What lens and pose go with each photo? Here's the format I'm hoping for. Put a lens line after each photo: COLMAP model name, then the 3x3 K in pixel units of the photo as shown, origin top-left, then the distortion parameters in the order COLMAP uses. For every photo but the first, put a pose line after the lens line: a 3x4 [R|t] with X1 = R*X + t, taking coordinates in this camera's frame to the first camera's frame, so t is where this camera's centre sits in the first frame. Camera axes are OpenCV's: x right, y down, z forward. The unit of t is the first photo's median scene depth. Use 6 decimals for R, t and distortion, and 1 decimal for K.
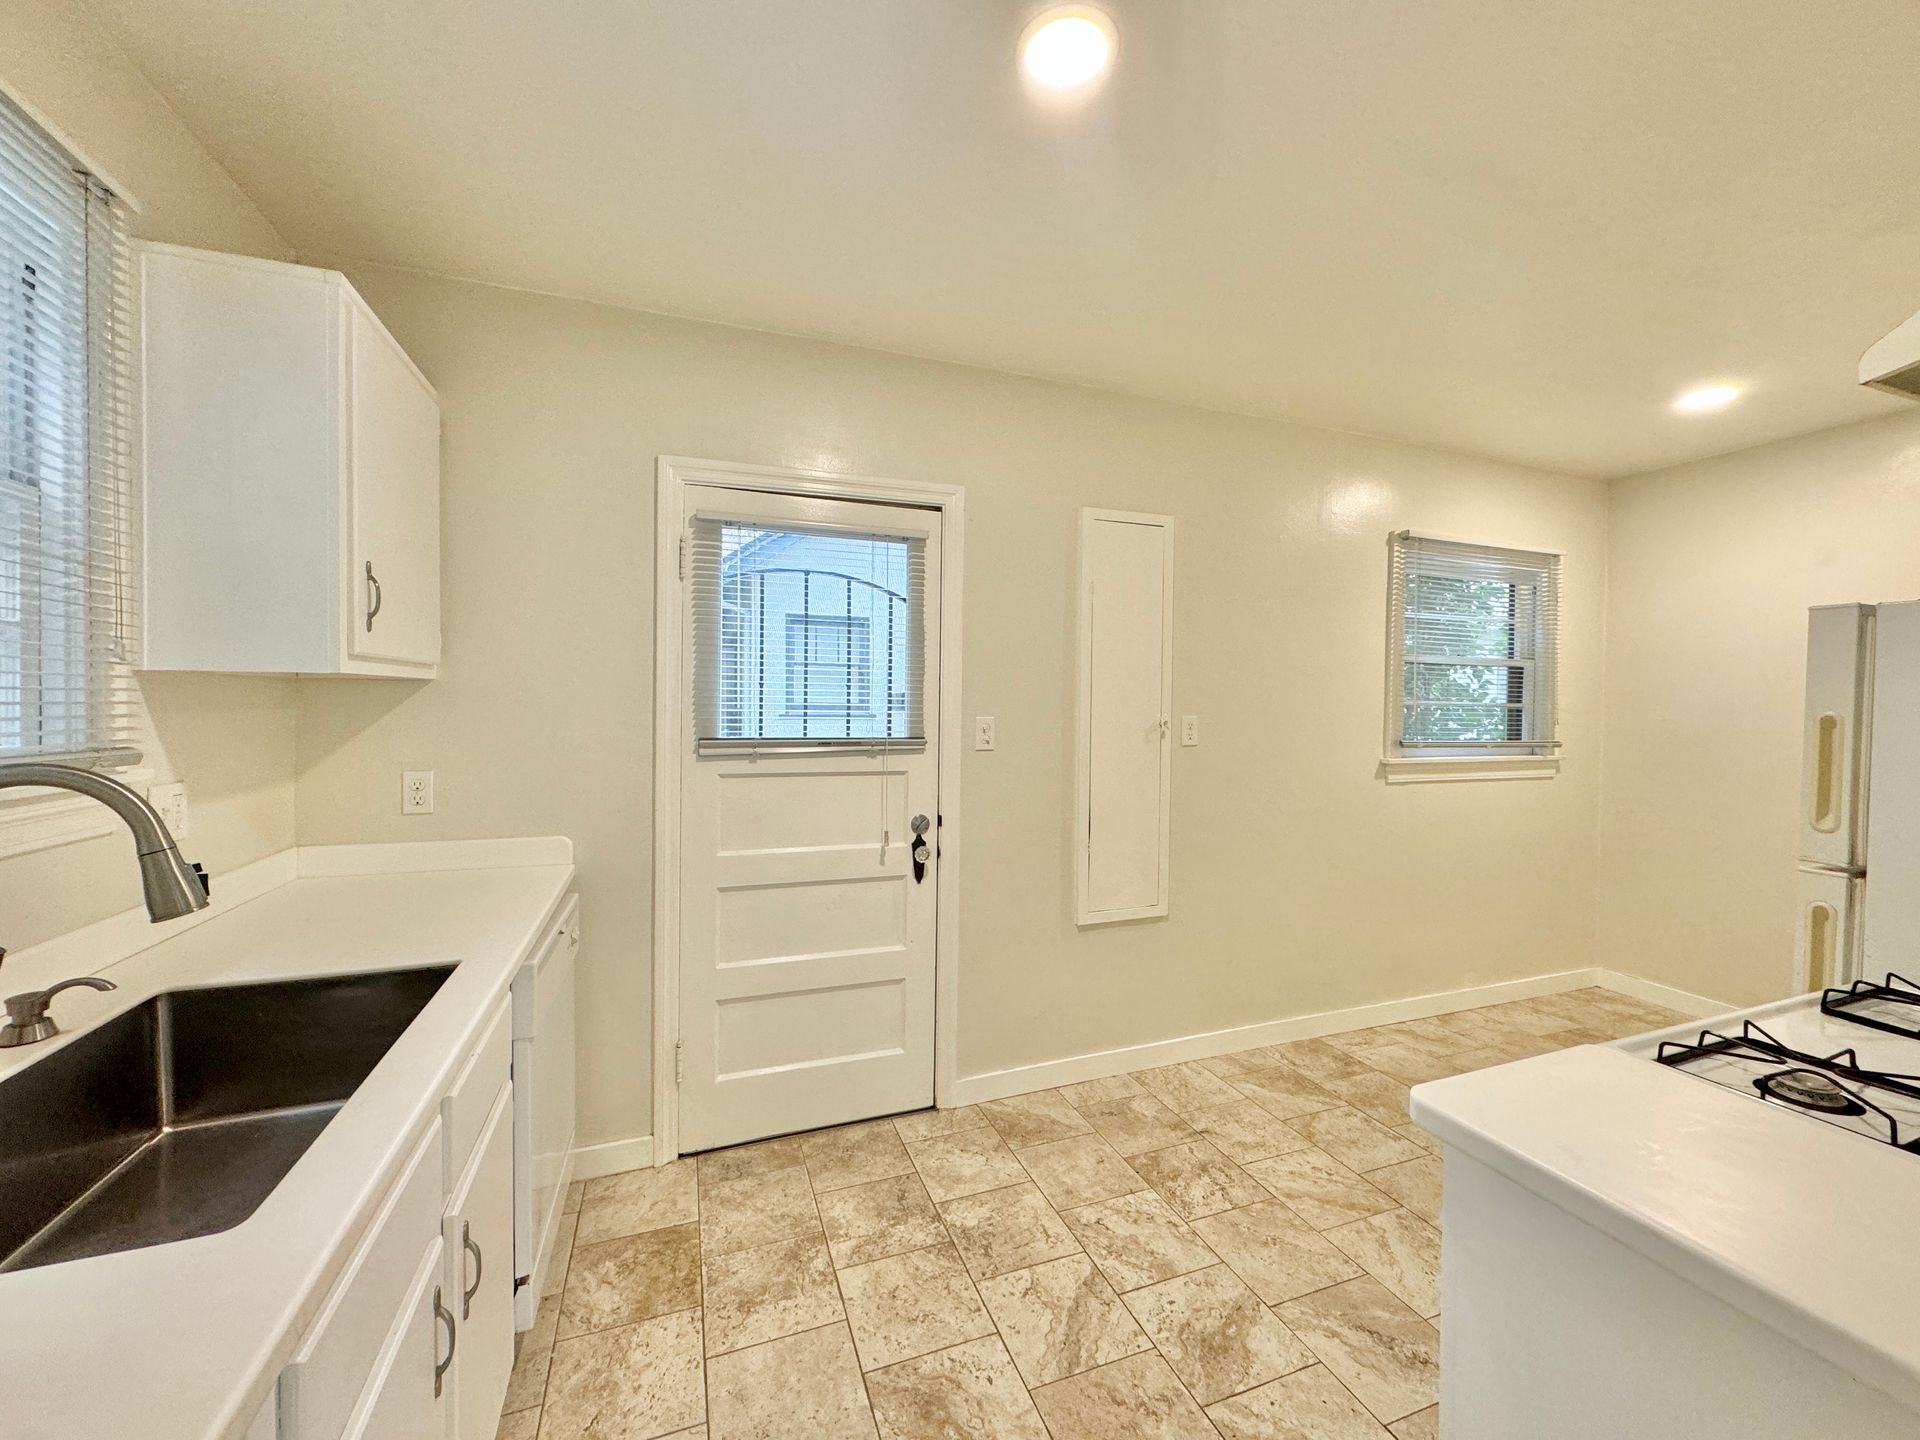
lens RADIAL K [[757.9, 0, 962.7], [0, 757.9, 726.2], [0, 0, 1]] dist [0.001078, 0.000122]
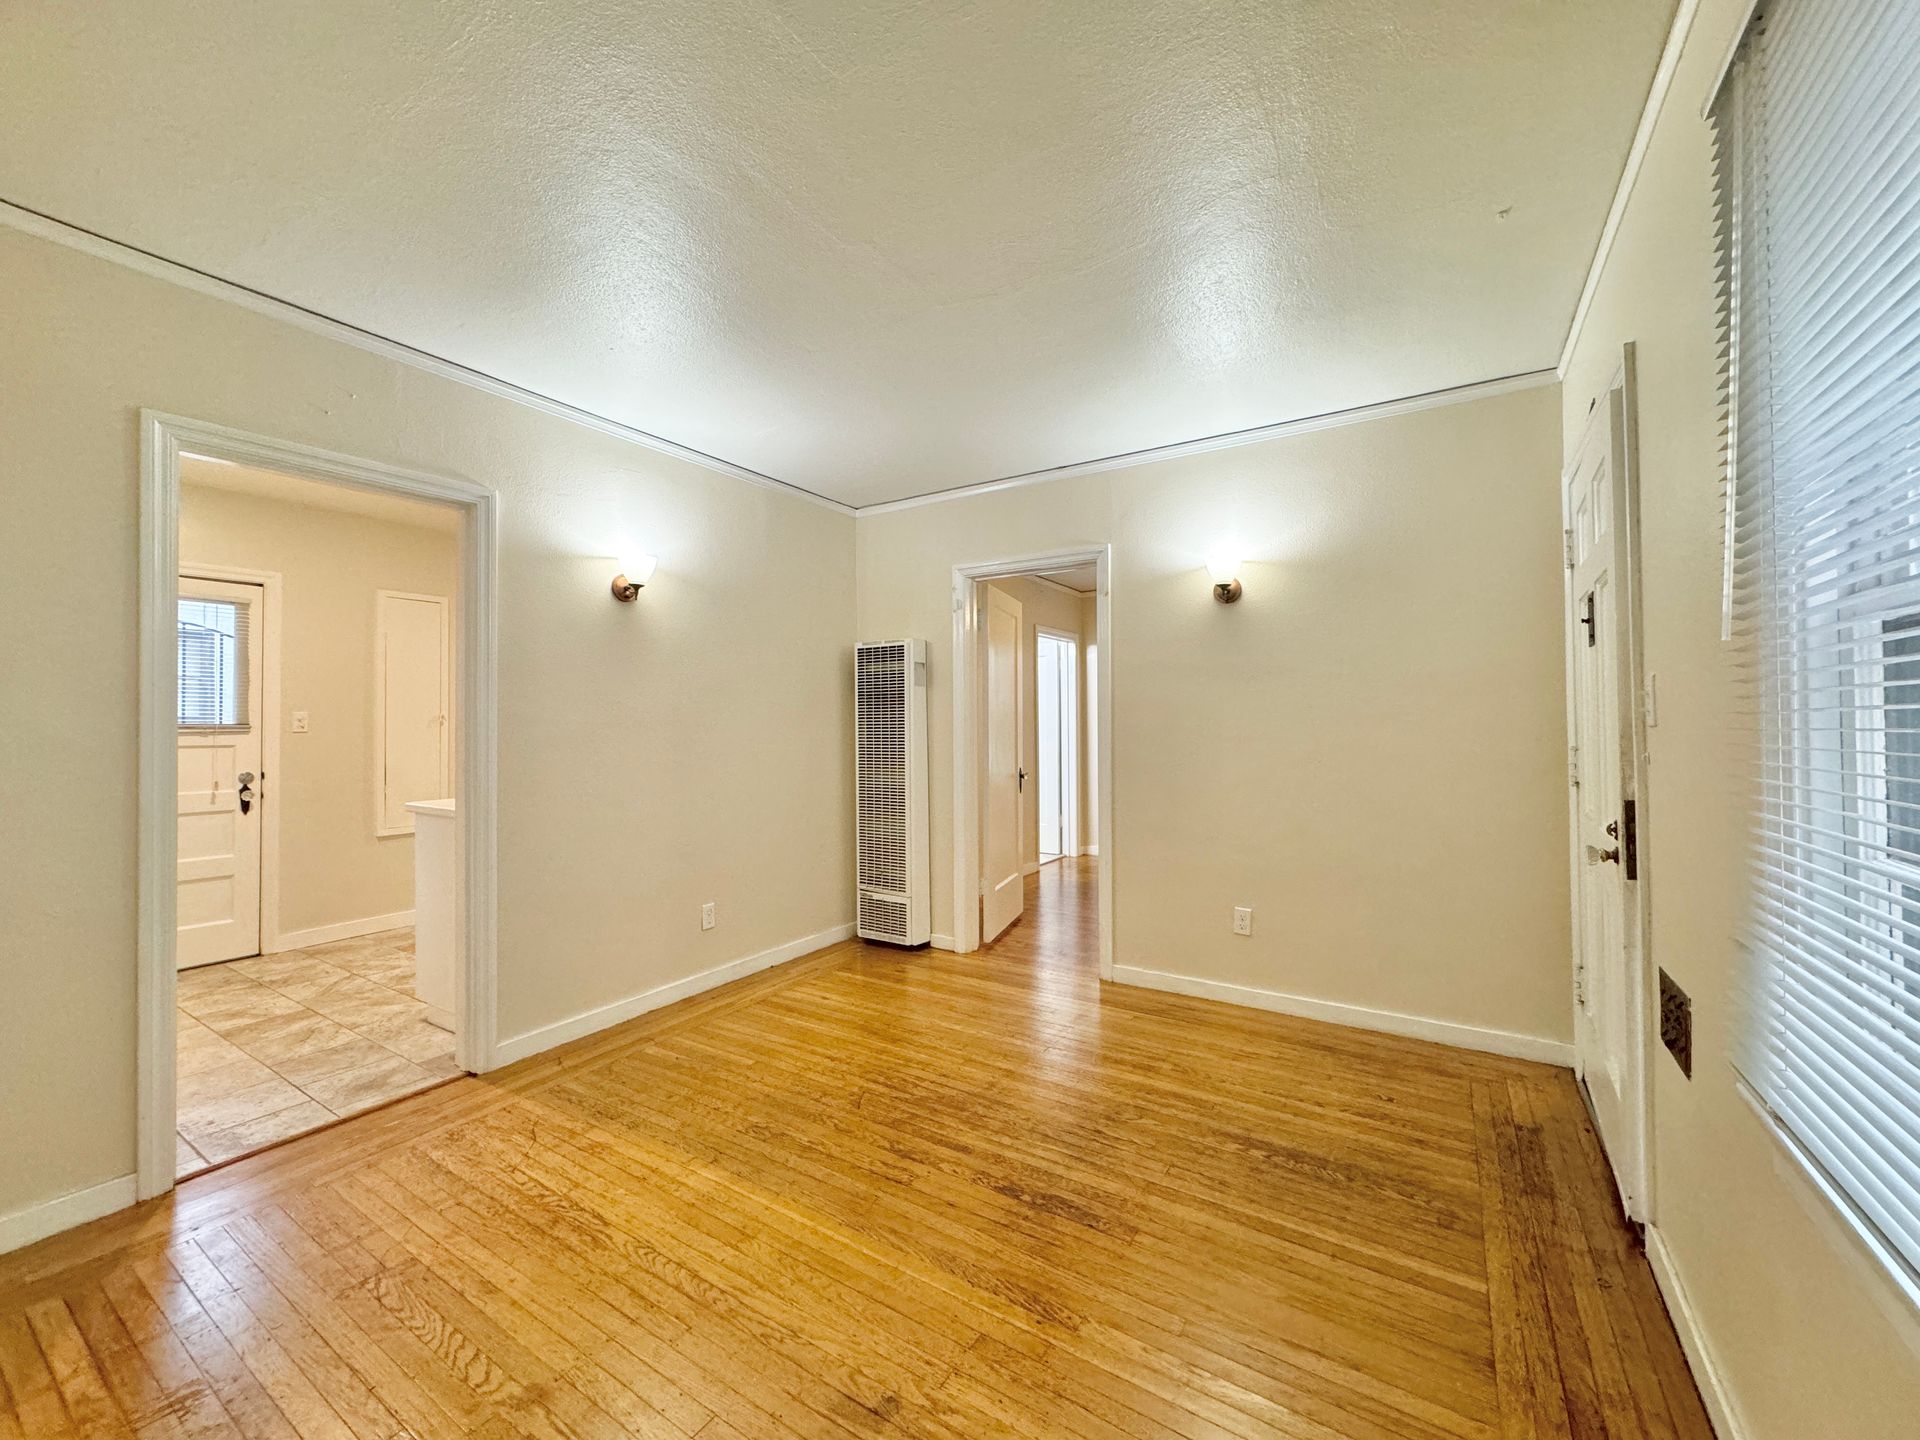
lens RADIAL K [[757.9, 0, 954.2], [0, 757.9, 719.5], [0, 0, 1]] dist [0.001078, 0.000122]
pose [[0.801002, -0.007513, 0.598615, 0.211381], [0.029347, 0.999212, -0.026728, 0.104860], [-0.597942, 0.038977, 0.800591, -1.372488]]
